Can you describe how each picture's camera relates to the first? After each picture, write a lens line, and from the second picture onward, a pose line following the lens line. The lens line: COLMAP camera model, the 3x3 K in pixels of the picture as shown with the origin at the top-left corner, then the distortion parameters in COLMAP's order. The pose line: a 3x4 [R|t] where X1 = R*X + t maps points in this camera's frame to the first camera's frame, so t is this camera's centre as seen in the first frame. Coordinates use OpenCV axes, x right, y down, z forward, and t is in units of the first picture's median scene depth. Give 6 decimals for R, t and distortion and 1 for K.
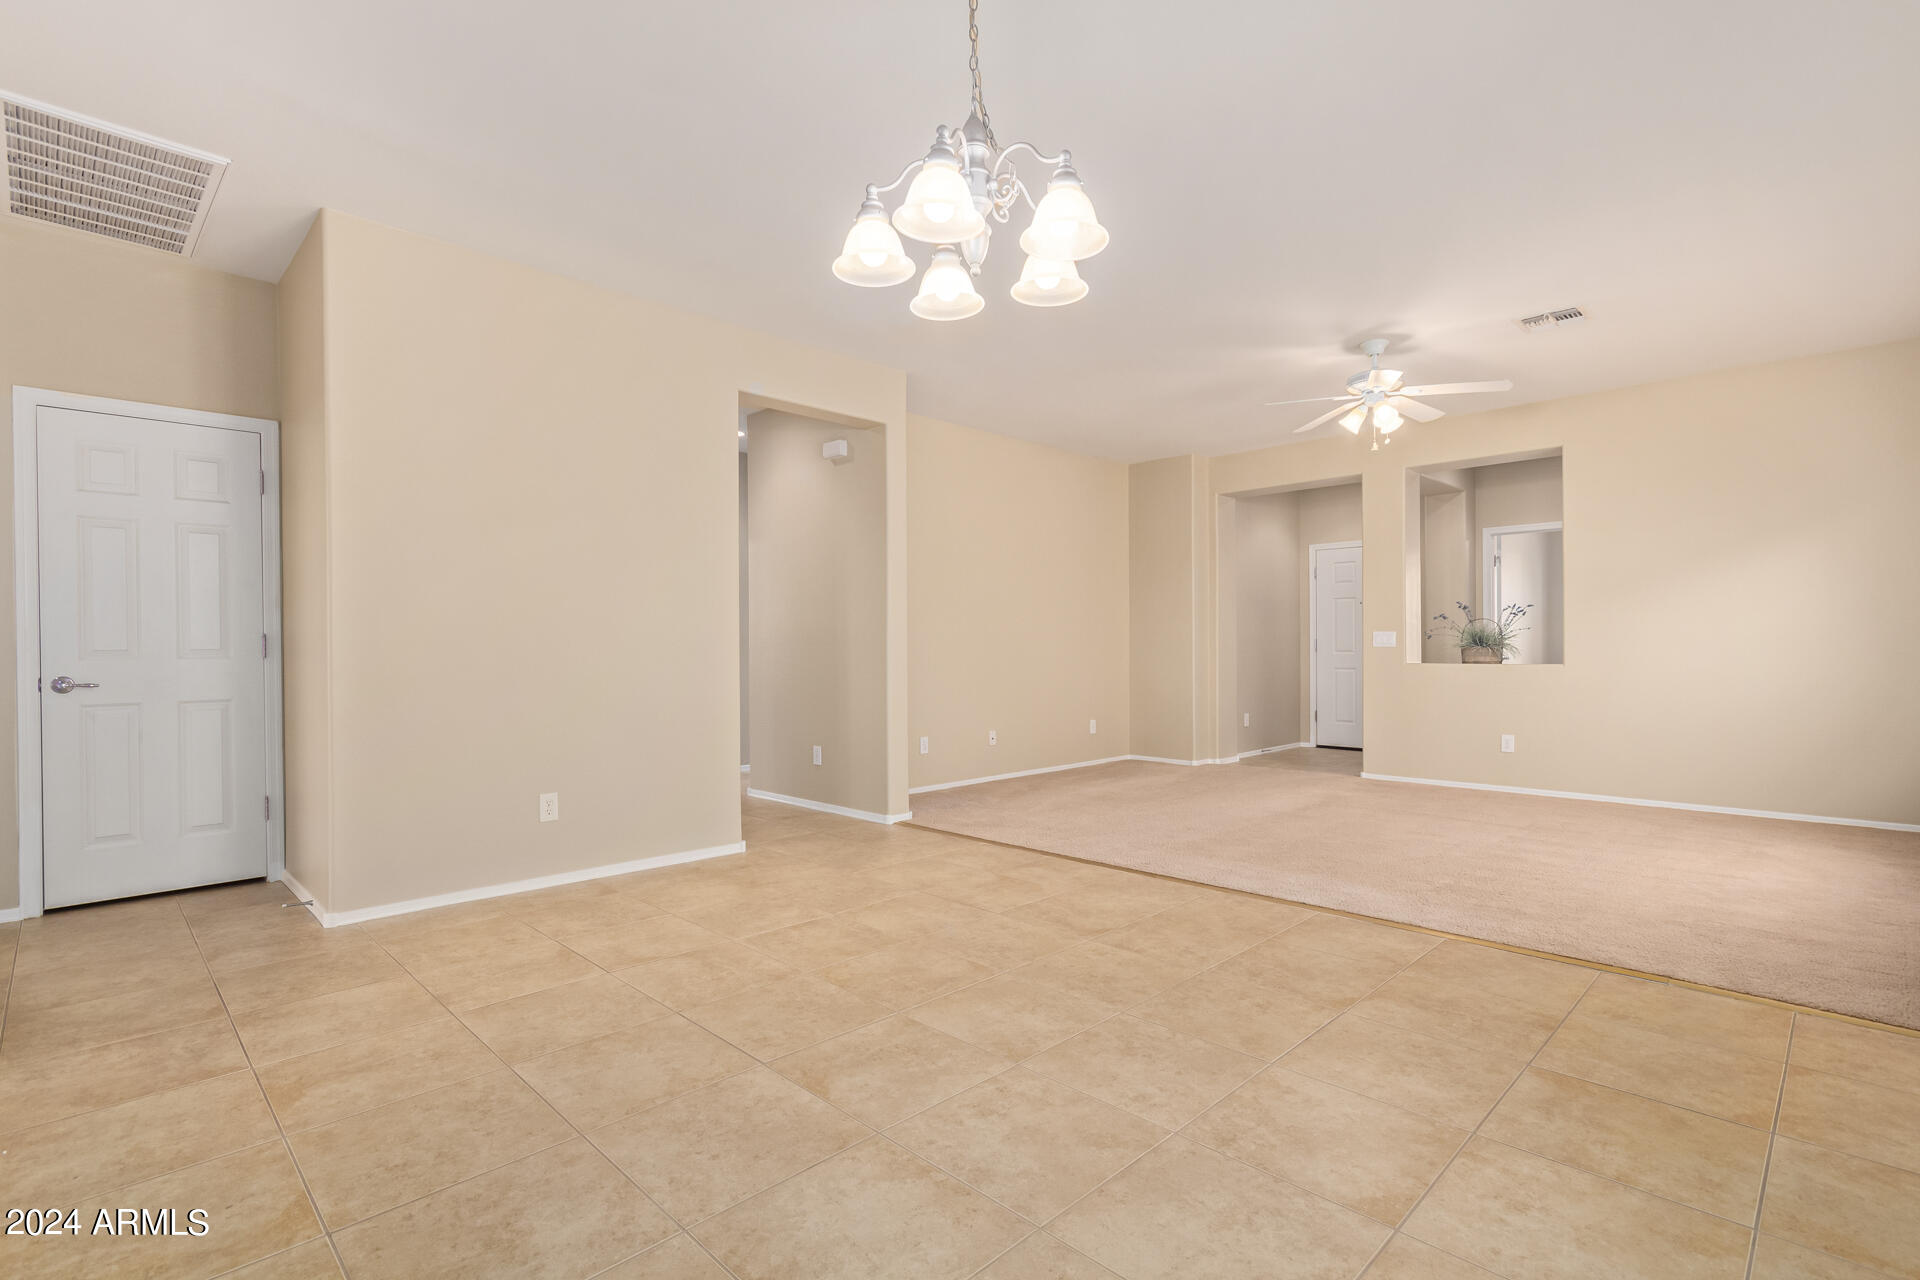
lens RADIAL K [[910.4, 0, 964.5], [0, 910.4, 640.3], [0, 0, 1]] dist [0.002113, 0.000048]
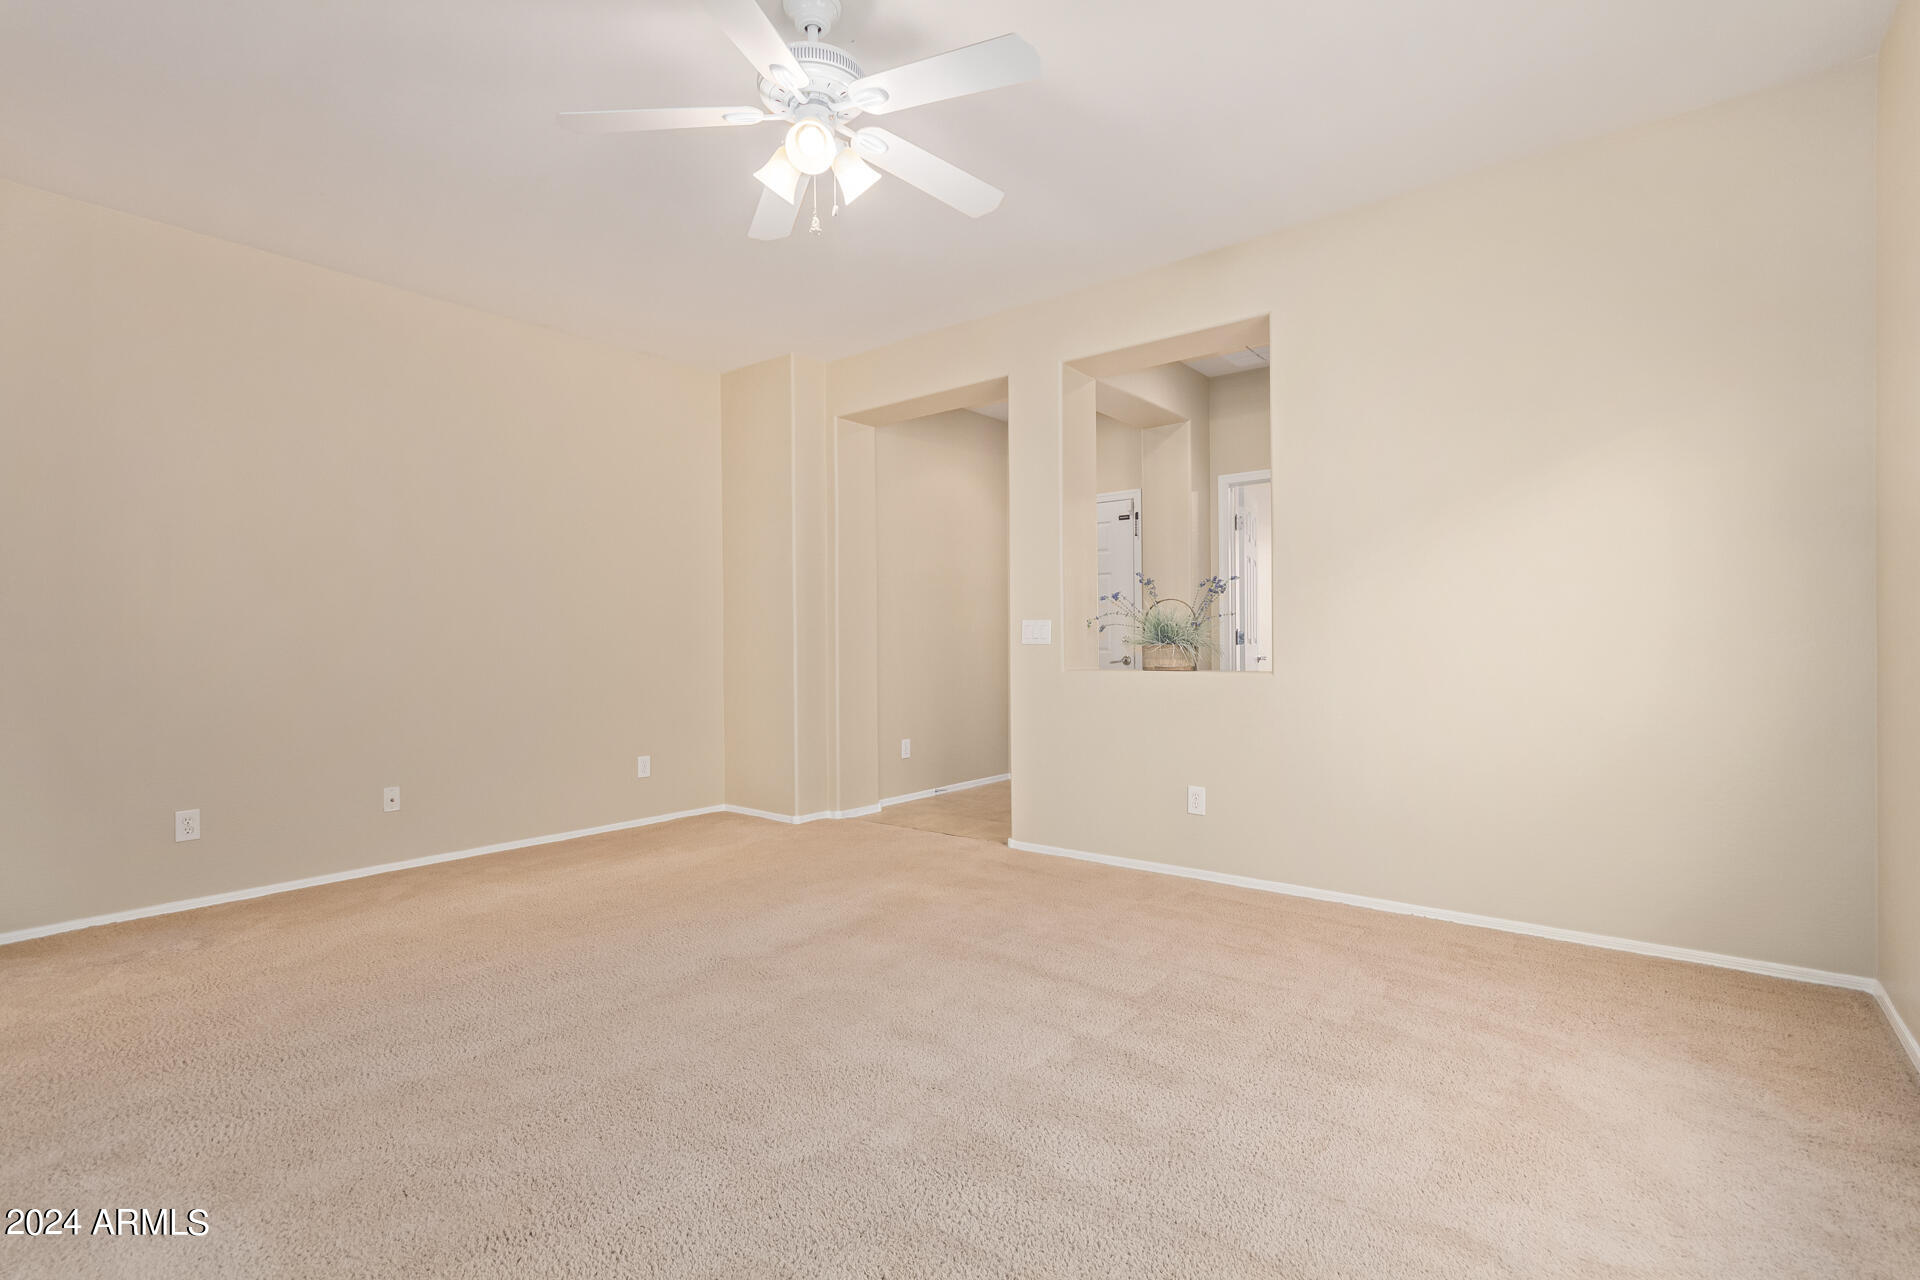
lens RADIAL K [[910.4, 0, 961.9], [0, 910.4, 637.6], [0, 0, 1]] dist [0.002113, 0.000048]
pose [[0.993477, -0.001803, 0.114017, 0.295140], [0.001626, 0.999997, 0.001647, 0.001443], [-0.114020, -0.001451, 0.993477, 0.325235]]
